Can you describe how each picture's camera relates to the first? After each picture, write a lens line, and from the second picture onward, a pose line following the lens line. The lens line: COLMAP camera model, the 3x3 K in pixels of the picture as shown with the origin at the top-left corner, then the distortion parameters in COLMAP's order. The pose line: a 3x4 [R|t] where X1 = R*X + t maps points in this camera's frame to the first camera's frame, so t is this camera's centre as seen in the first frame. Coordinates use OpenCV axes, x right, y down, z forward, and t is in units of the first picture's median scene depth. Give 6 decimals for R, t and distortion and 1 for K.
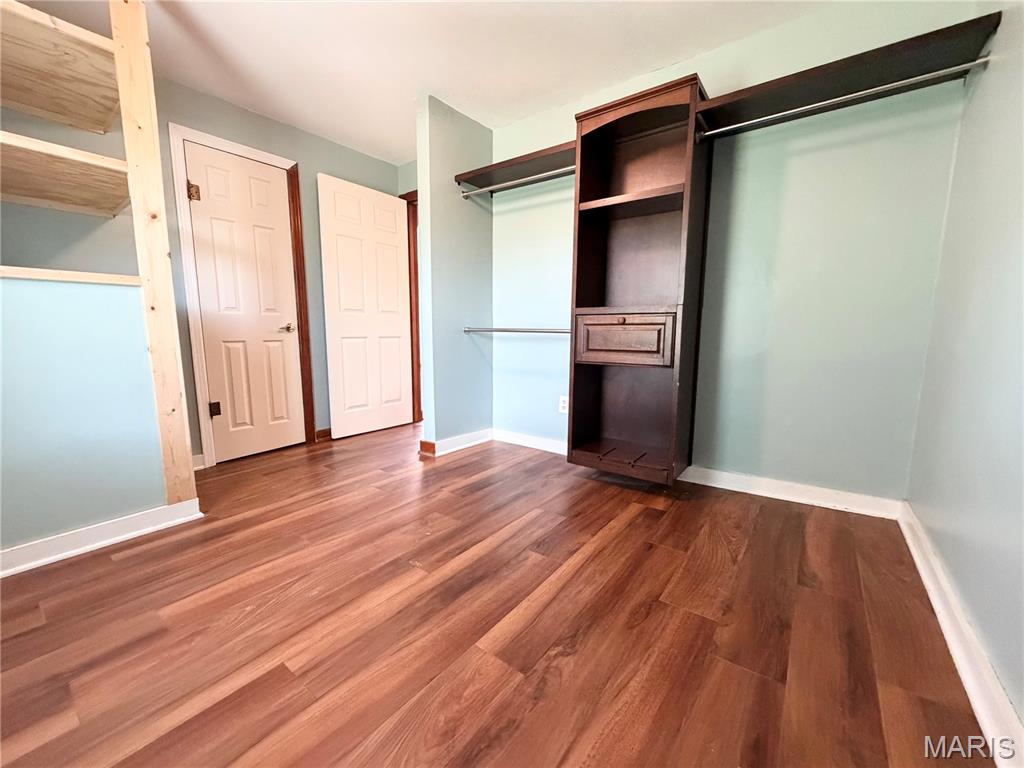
lens RADIAL K [[408.9, 0, 508.5], [0, 408.9, 384.8], [0, 0, 1]] dist [0.000062, 0.000045]
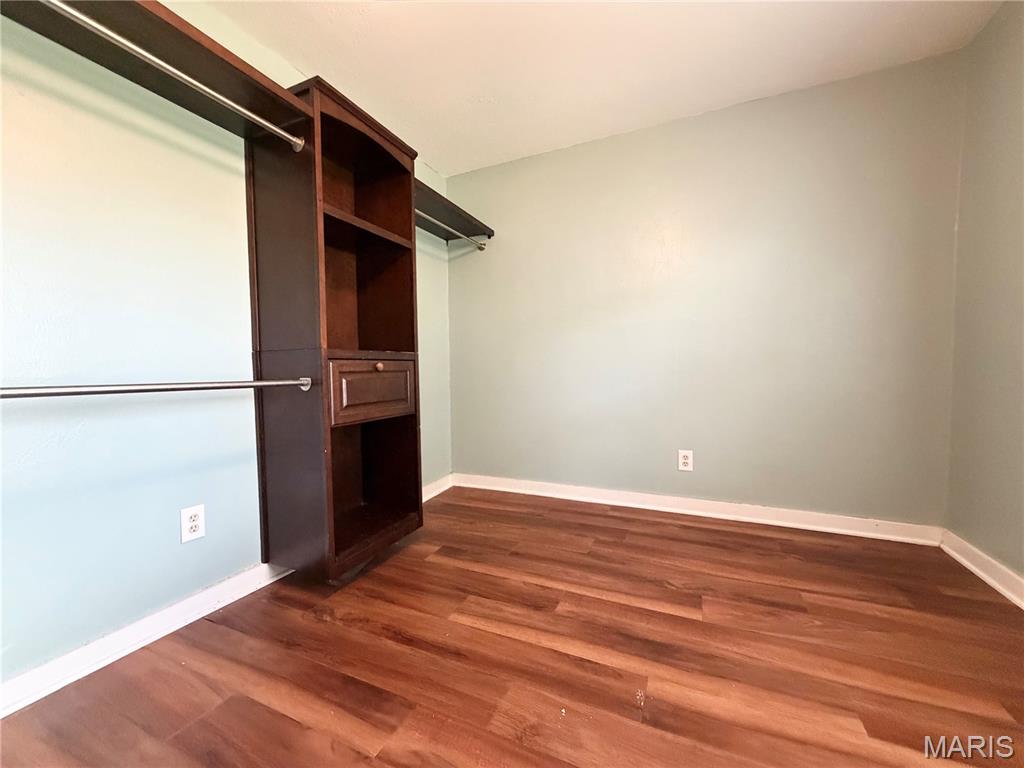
lens RADIAL K [[408.9, 0, 508.5], [0, 408.9, 384.8], [0, 0, 1]] dist [0.000062, 0.000045]
pose [[-0.220225, -0.040951, 0.974589, -0.915809], [0.144034, 0.986801, 0.074011, -0.214849], [-0.964757, 0.156673, -0.211420, 1.369292]]
